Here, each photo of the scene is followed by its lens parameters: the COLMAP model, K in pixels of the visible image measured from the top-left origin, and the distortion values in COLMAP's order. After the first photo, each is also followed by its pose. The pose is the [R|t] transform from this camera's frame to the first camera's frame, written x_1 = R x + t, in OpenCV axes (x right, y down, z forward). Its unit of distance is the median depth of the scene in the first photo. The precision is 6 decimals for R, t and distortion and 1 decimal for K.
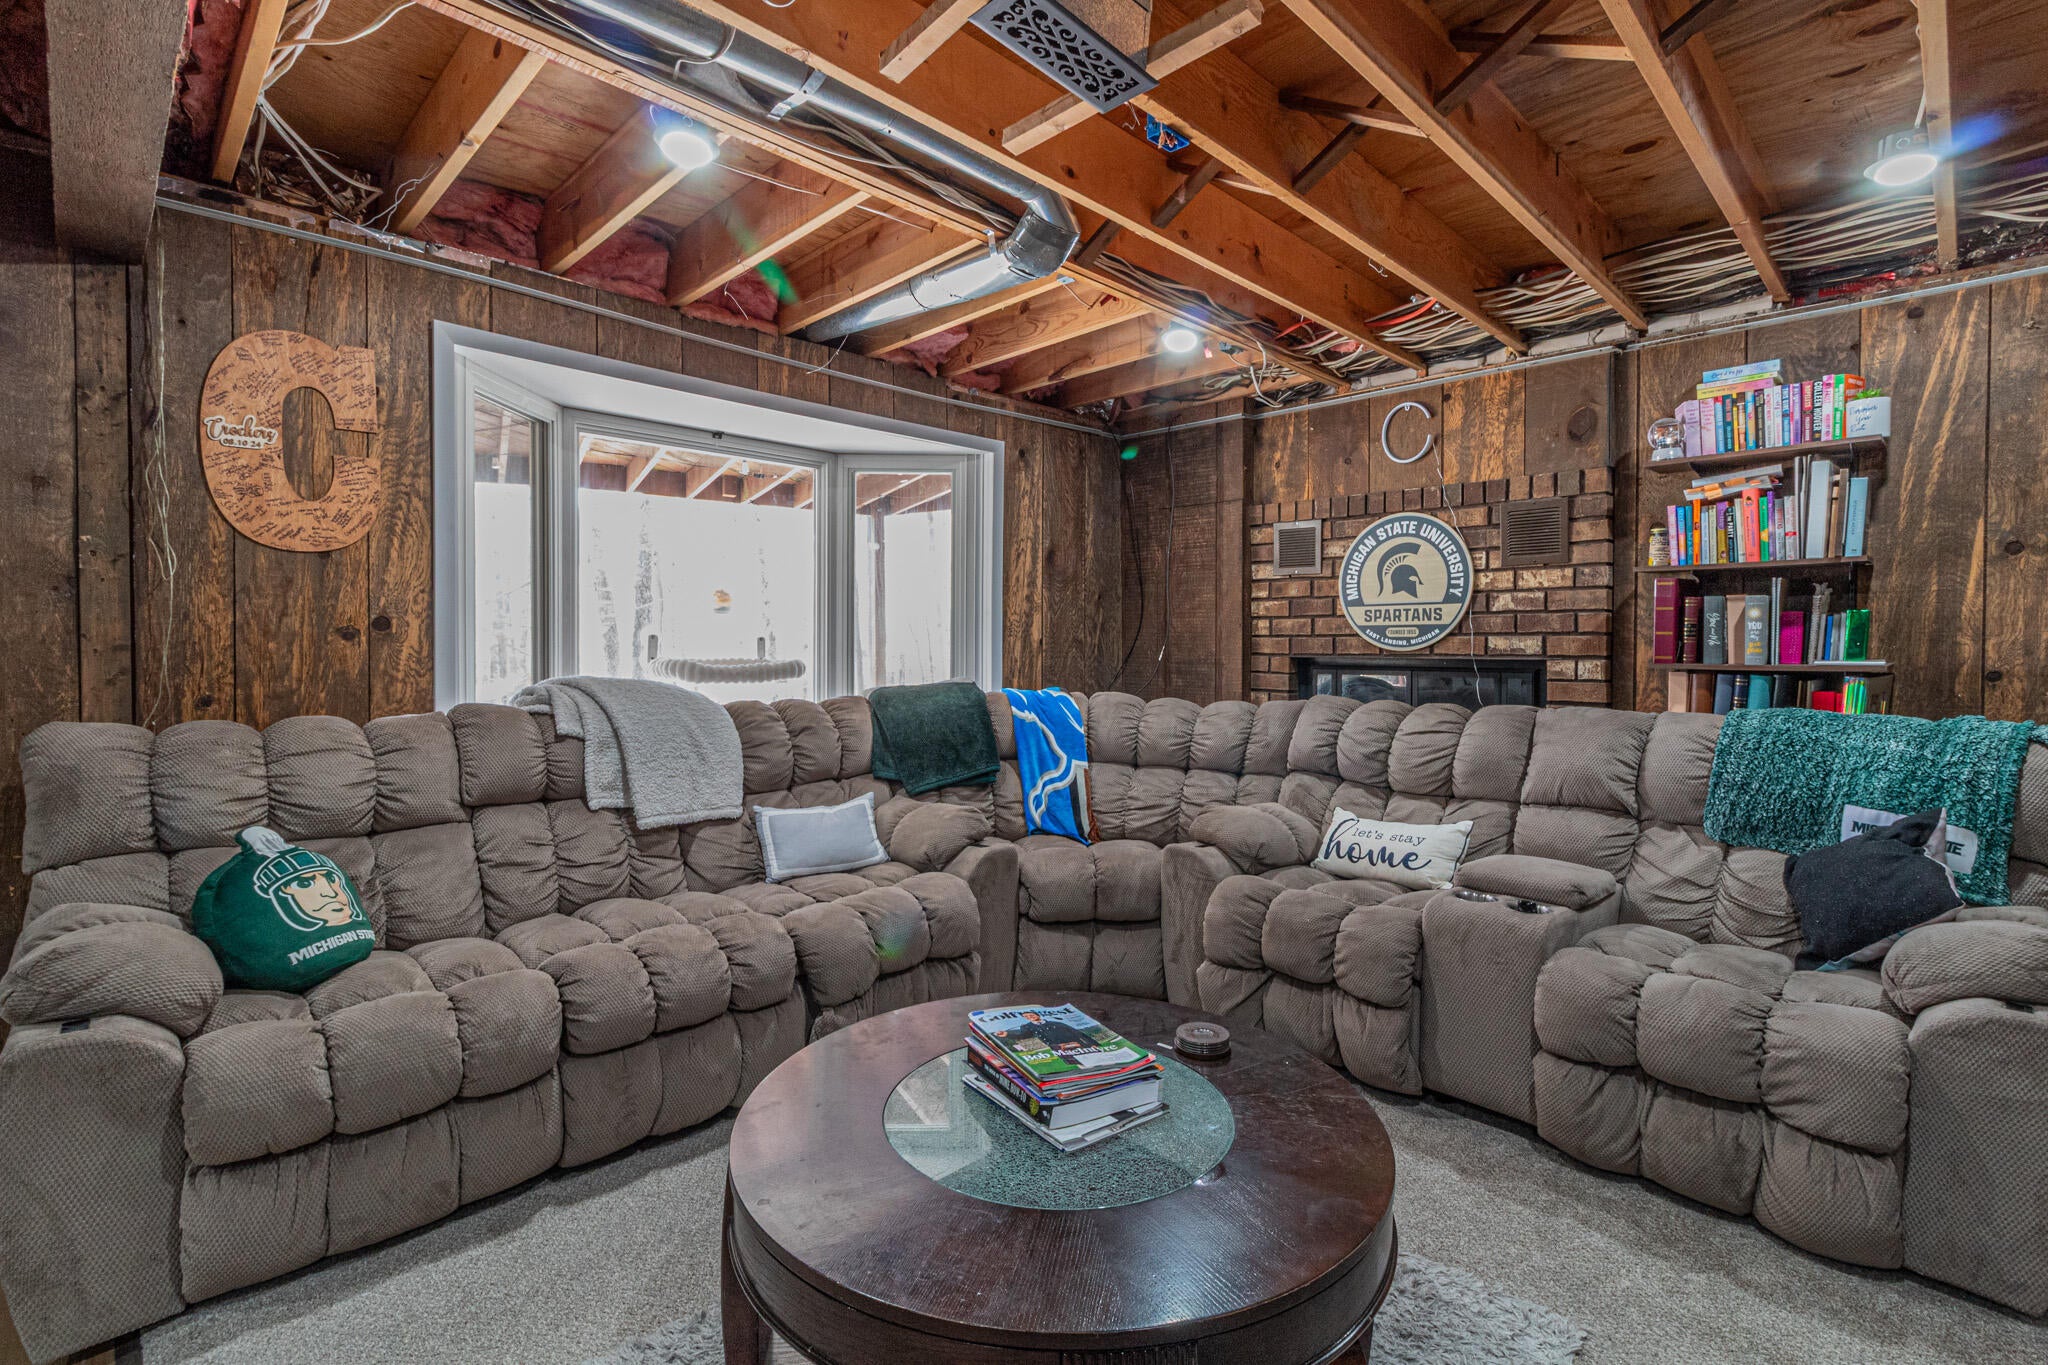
lens RADIAL K [[967.4, 0, 1024.0], [0, 967.4, 673.4], [0, 0, 1]] dist [0.002295, 0.001178]
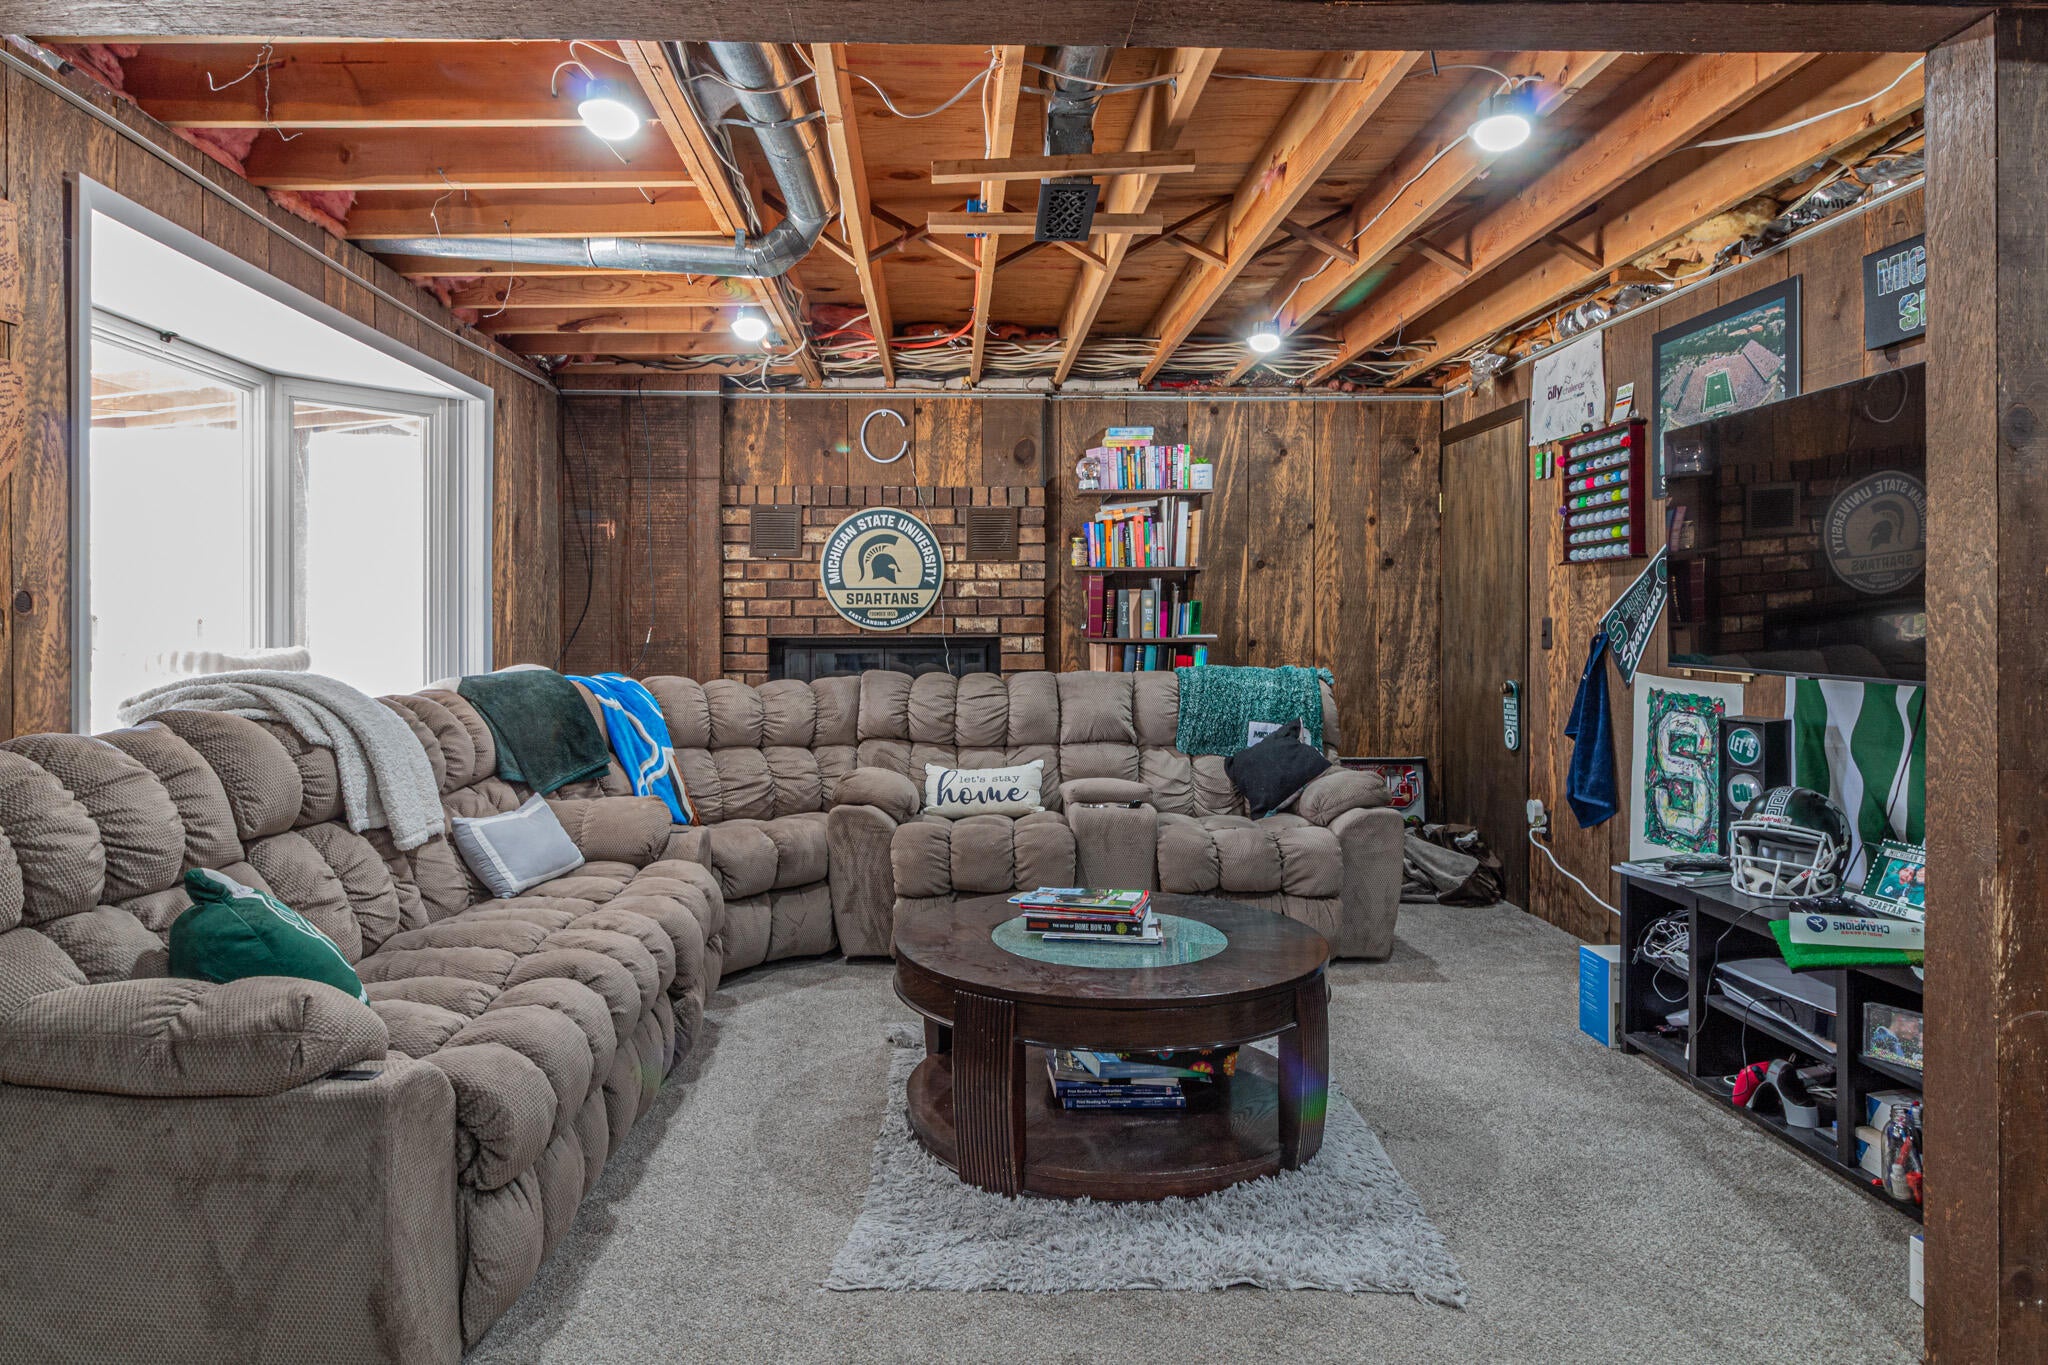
lens RADIAL K [[1189.6, 0, 1018.3], [0, 1189.6, 667.0], [0, 0, 1]] dist [0.001437, -0.002095]
pose [[0.689000, -0.029856, 0.724146, -0.659220], [0.025138, 0.999534, 0.017292, -0.001373], [-0.724326, 0.006290, 0.689429, -0.080203]]
